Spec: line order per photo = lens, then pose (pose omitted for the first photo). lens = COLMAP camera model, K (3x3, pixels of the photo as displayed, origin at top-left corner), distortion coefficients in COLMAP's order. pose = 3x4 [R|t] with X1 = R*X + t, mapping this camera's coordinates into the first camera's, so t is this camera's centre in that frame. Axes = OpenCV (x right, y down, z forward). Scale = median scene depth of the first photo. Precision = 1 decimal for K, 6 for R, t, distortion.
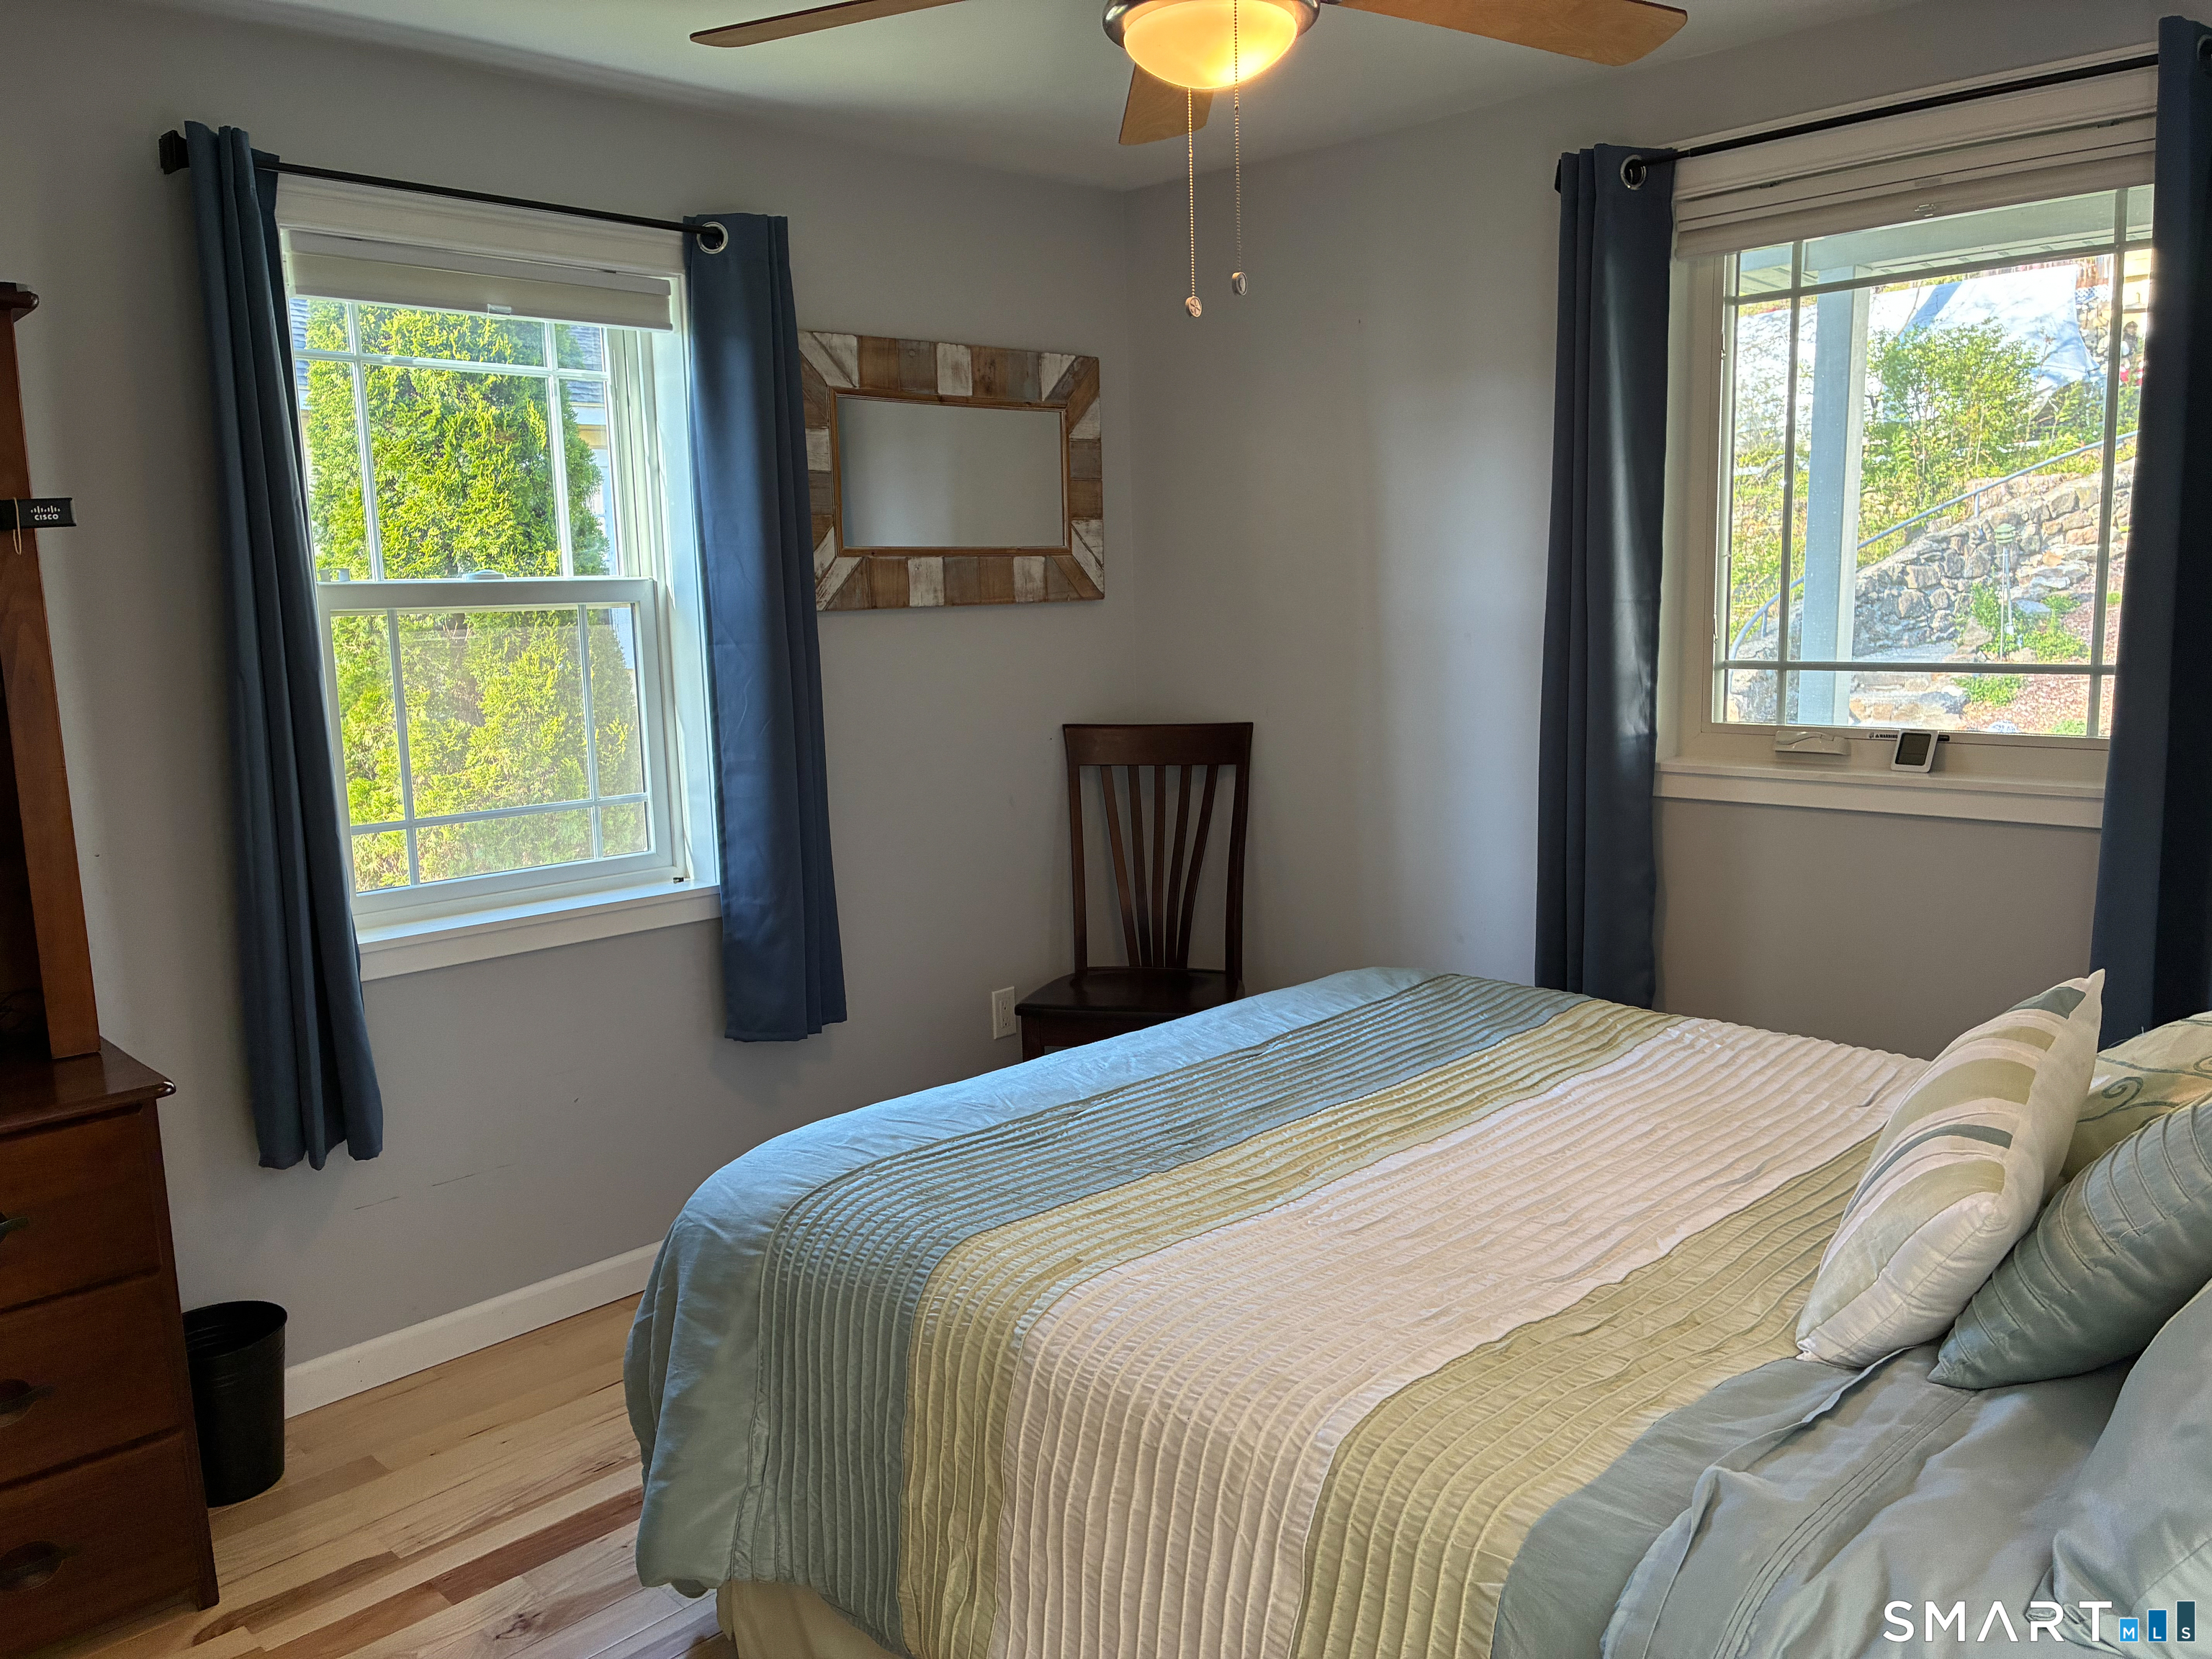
lens RADIAL K [[1679.6, 0, 1111.1], [0, 1679.6, 834.2], [0, 0, 1]] dist [0.012698, -0.008448]
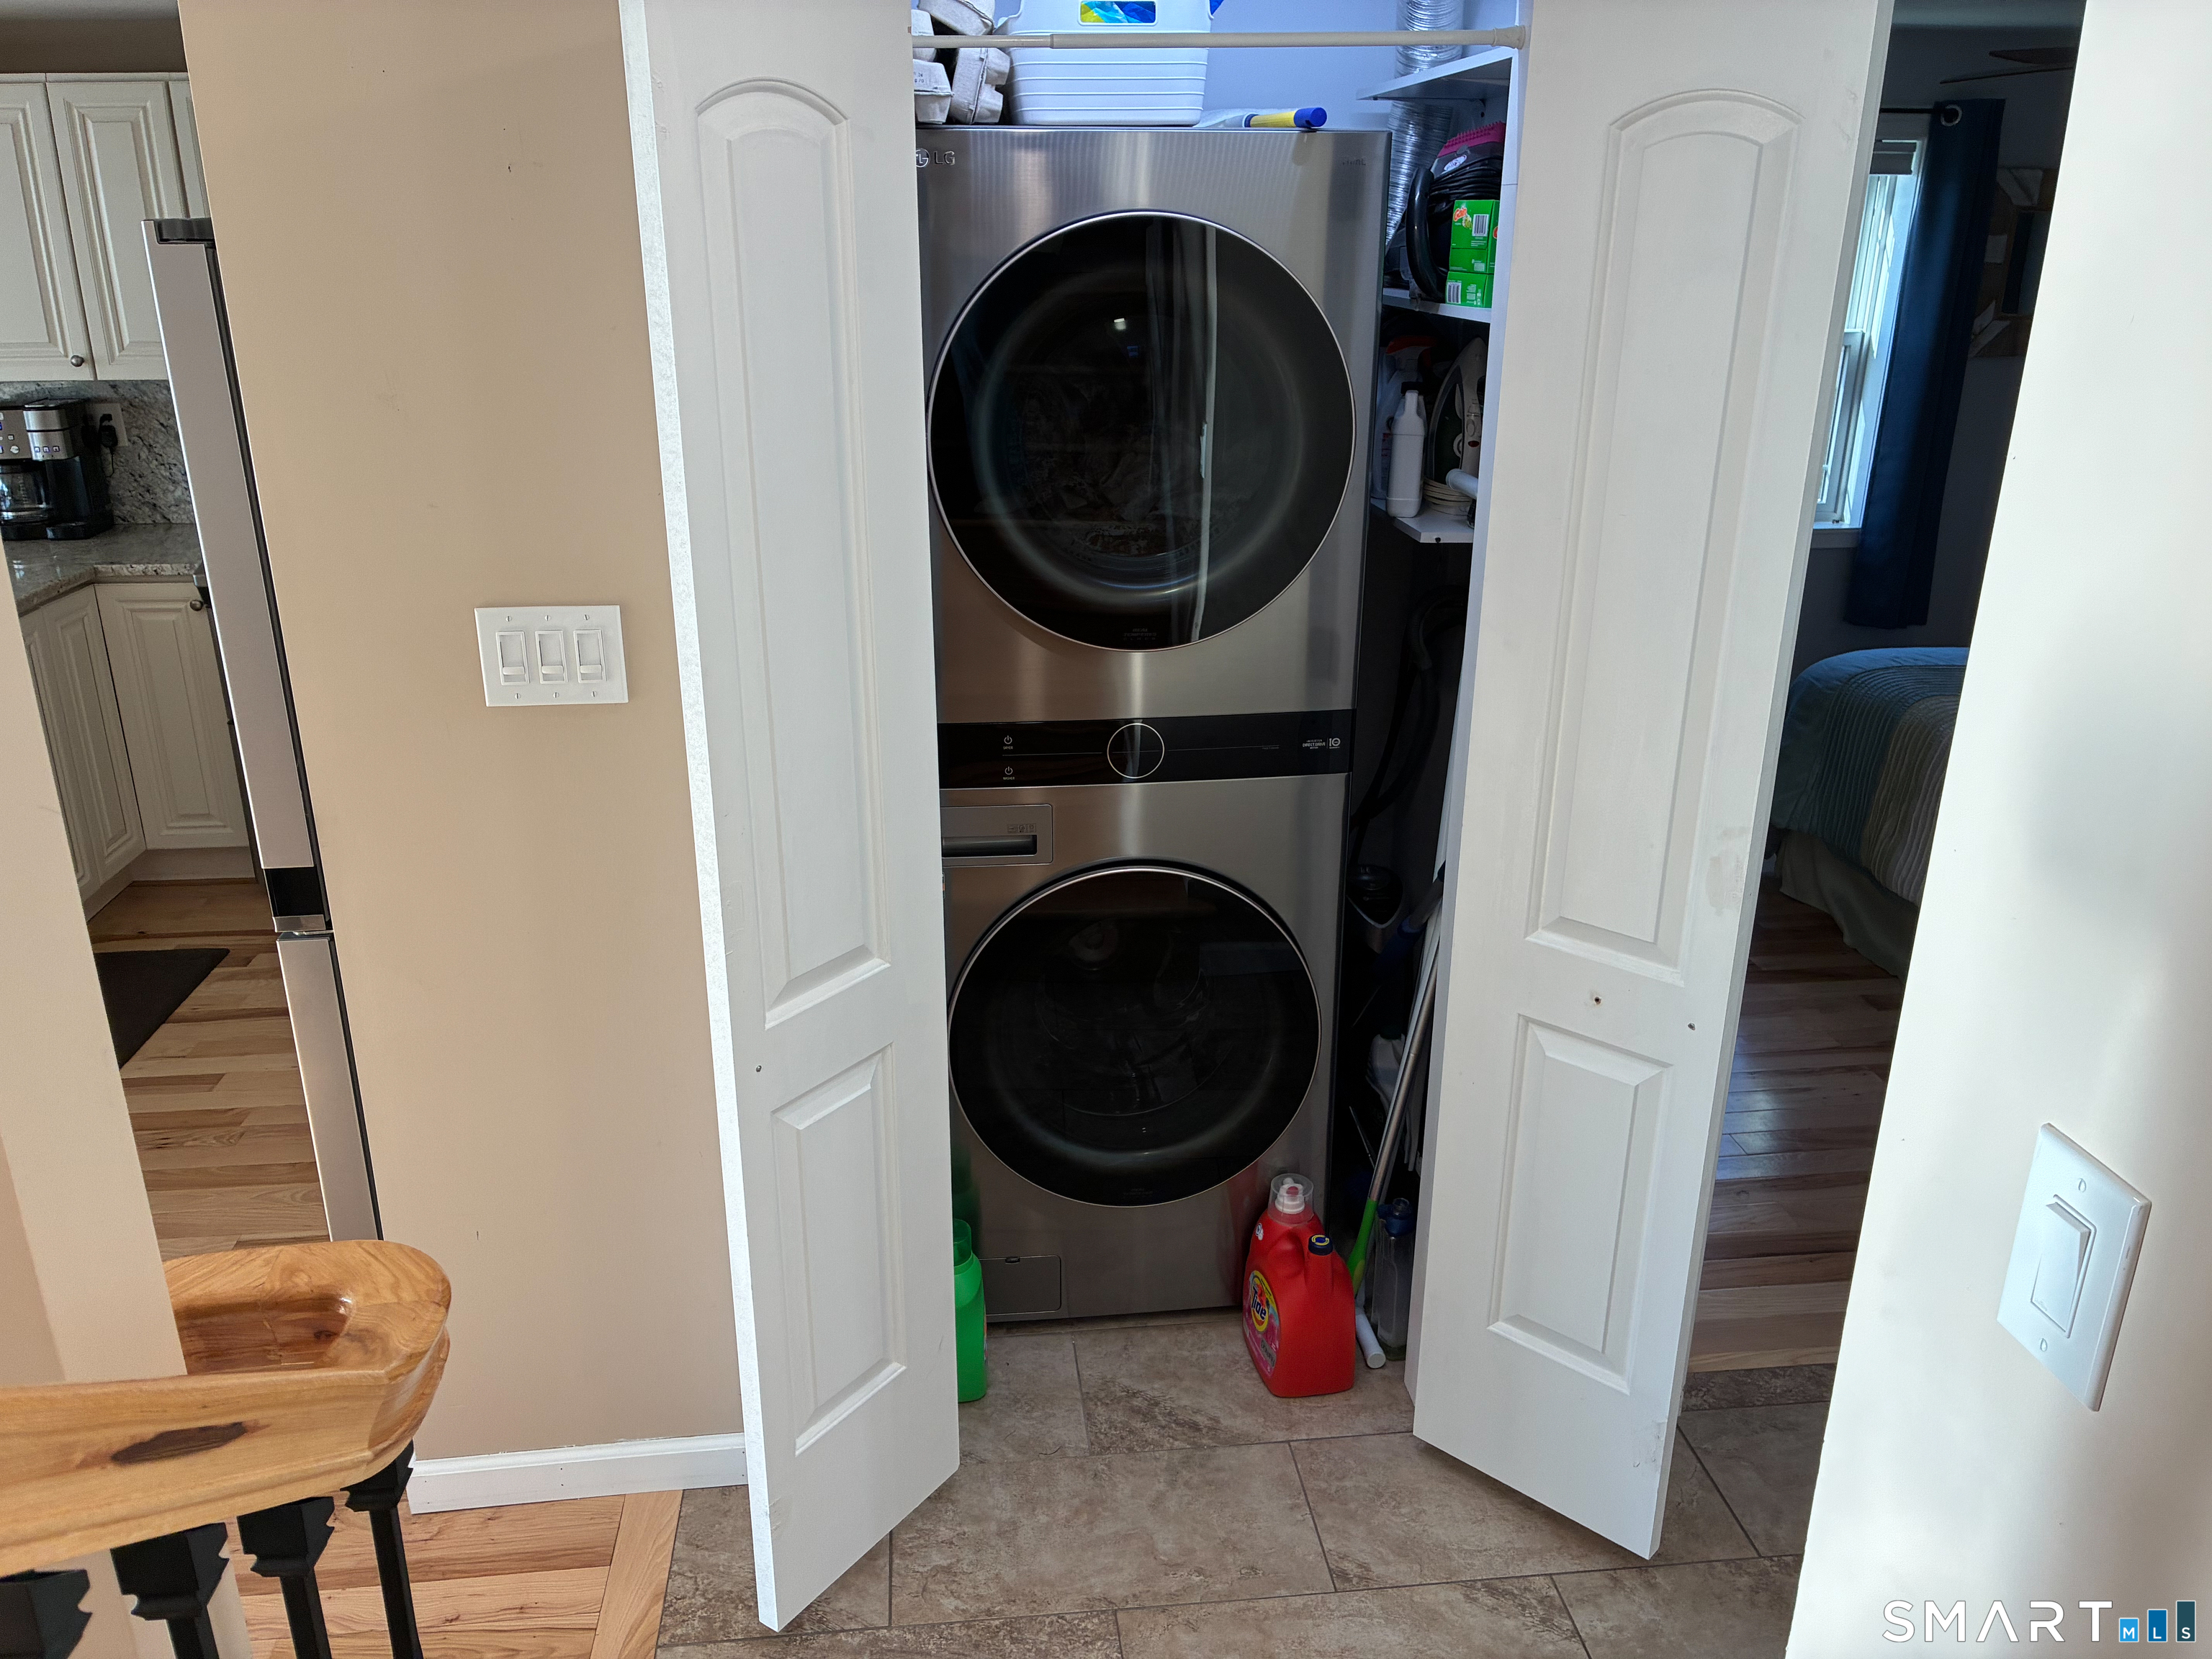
lens RADIAL K [[1679.6, 0, 1107.0], [0, 1679.6, 835.3], [0, 0, 1]] dist [0.012698, -0.008448]
pose [[0.780476, 0.244701, -0.575307, 0.223903], [-0.120323, 0.961808, 0.245862, 0.004074], [0.613498, -0.122667, 0.780111, -0.816263]]
